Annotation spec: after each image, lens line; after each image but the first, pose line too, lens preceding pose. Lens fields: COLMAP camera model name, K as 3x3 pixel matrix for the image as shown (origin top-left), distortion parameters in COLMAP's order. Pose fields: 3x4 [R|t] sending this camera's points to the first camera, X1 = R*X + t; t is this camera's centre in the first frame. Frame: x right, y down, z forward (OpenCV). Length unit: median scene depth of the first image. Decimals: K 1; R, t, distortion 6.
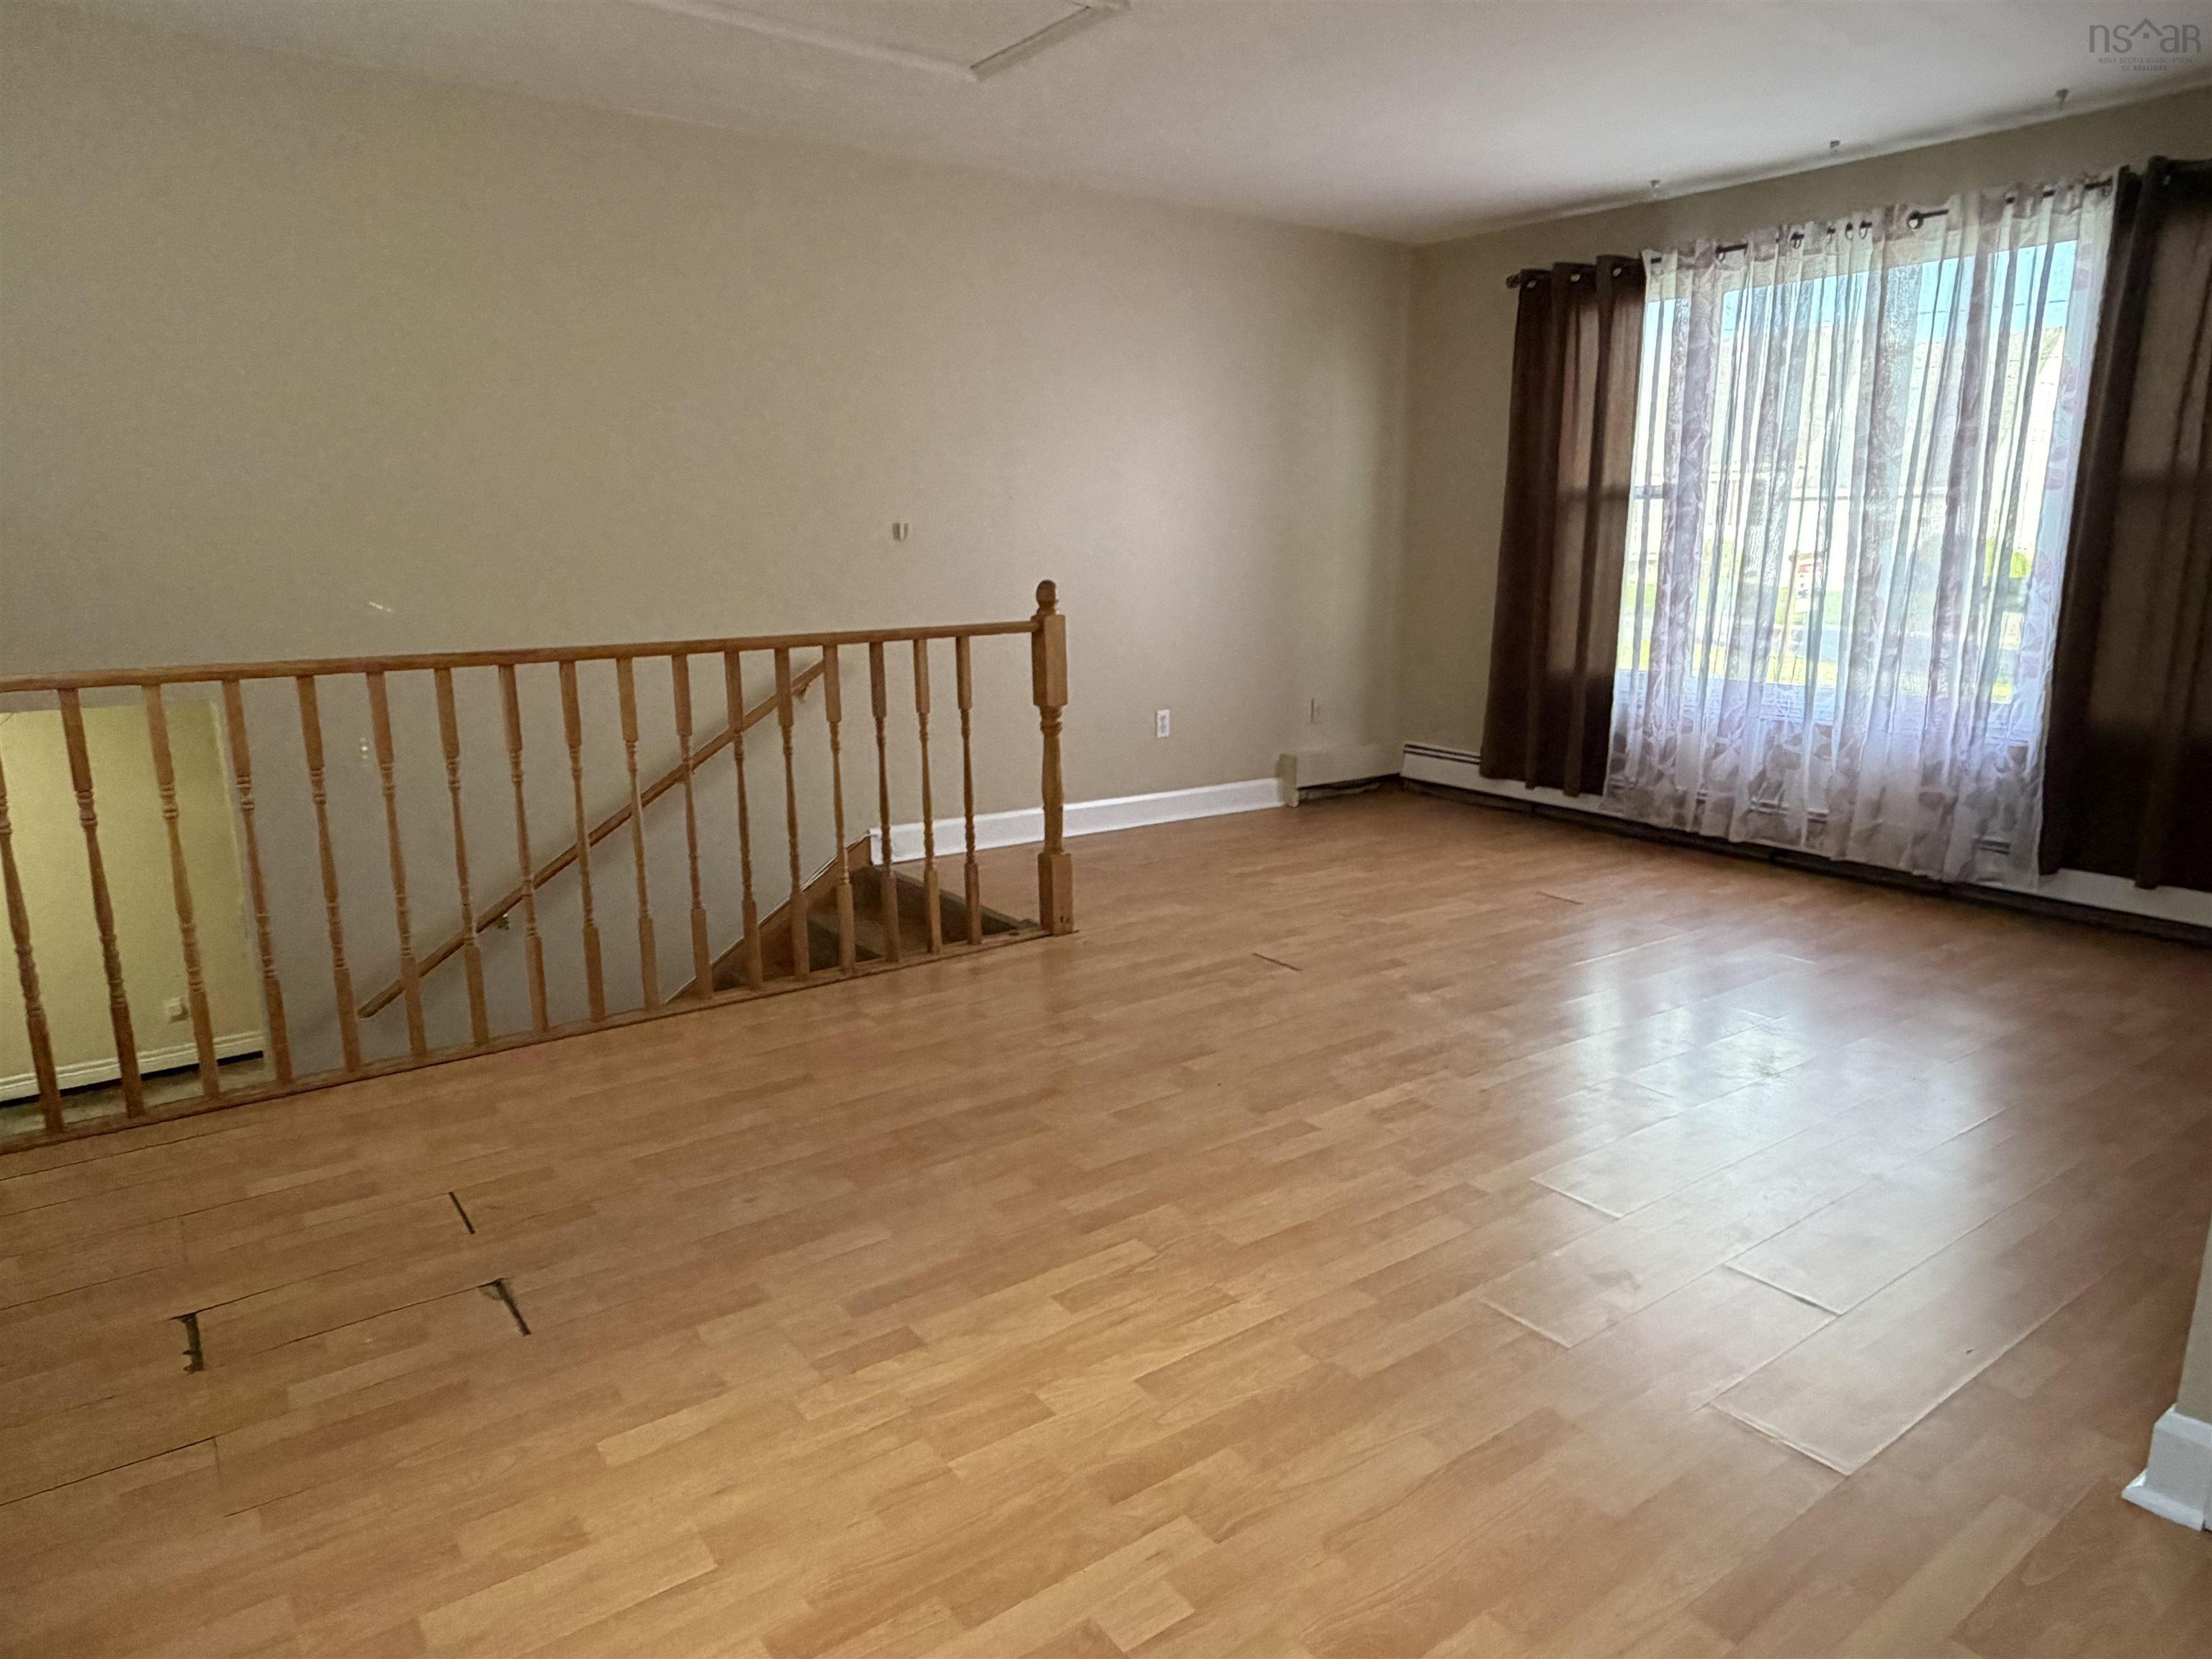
lens RADIAL K [[1352.9, 0, 1123.2], [0, 1352.9, 840.0], [0, 0, 1]] dist [-0.000455, 0.004190]
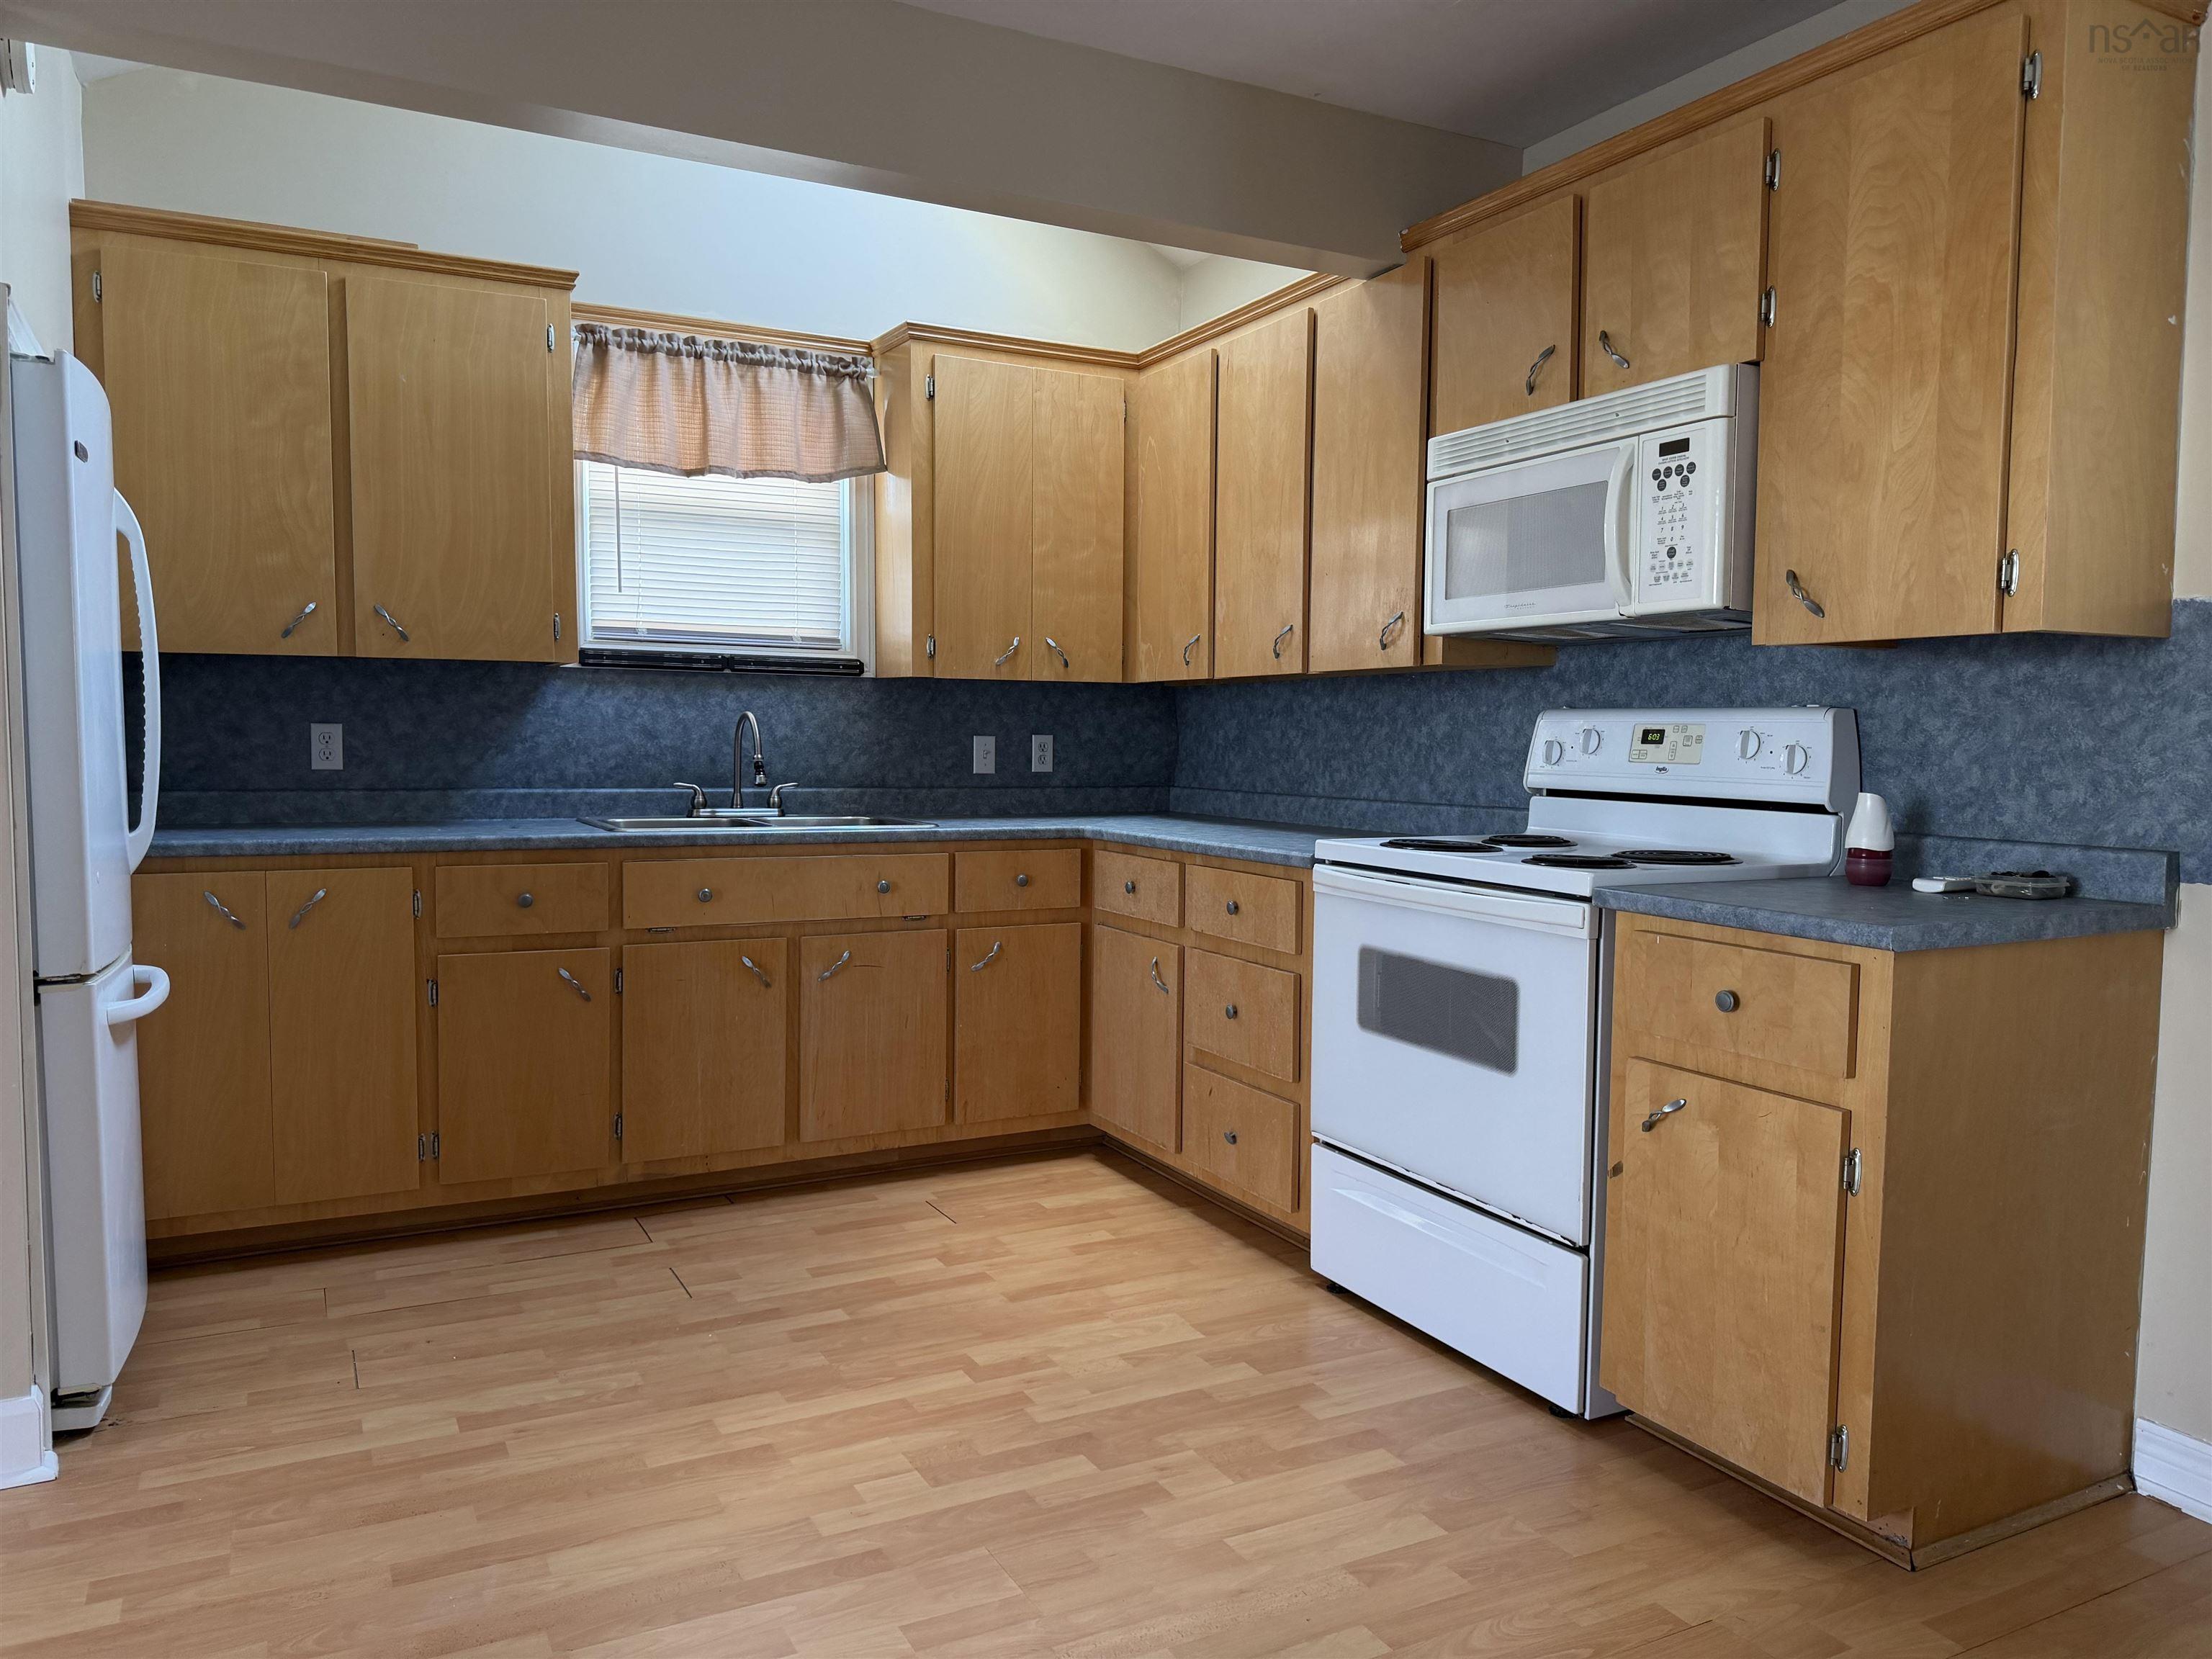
lens RADIAL K [[1556.1, 0, 1110.4], [0, 1556.1, 837.0], [0, 0, 1]] dist [0.025306, -0.029766]
pose [[-0.989024, -0.021738, 0.146145, -0.151487], [0.020761, 0.958860, 0.283119, -0.174258], [-0.146287, 0.283046, -0.947885, 0.834658]]
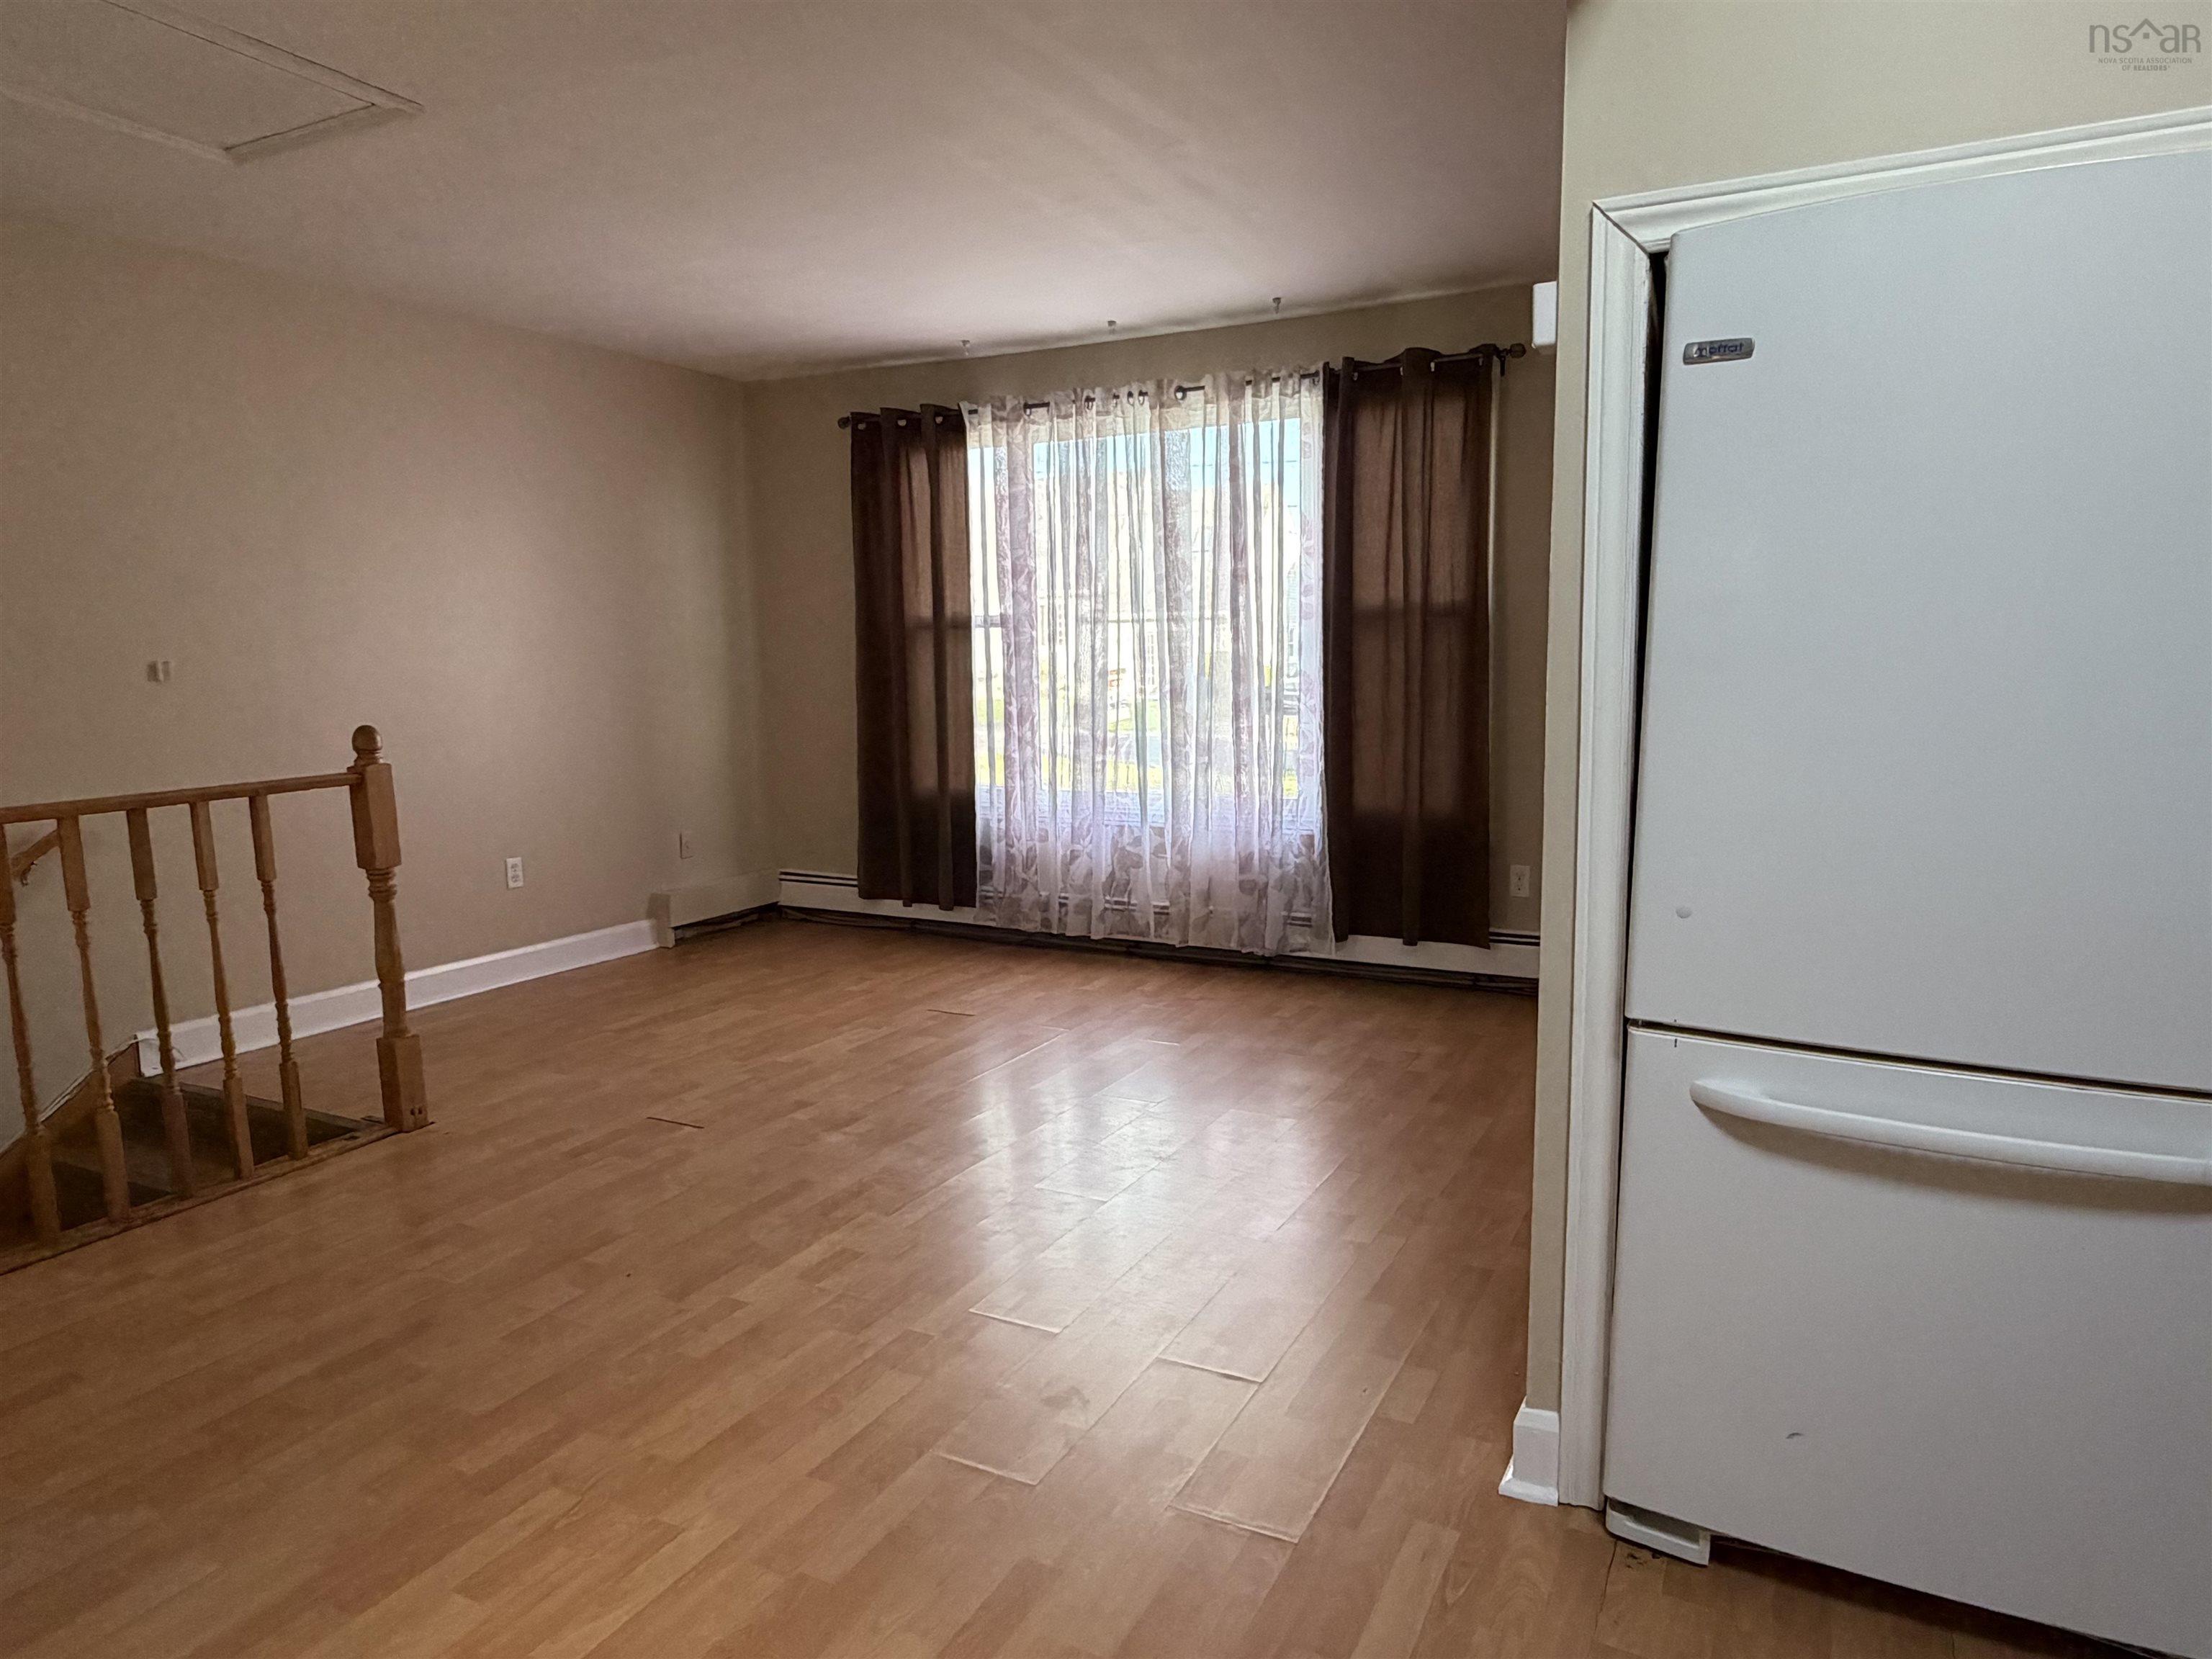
lens RADIAL K [[1352.9, 0, 1079.7], [0, 1352.9, 843.9], [0, 0, 1]] dist [-0.000455, 0.004190]
pose [[0.905036, -0.072411, 0.419126, -0.009735], [0.108008, 0.992227, -0.061802, -0.011513], [-0.411393, 0.101202, 0.905822, 0.023963]]
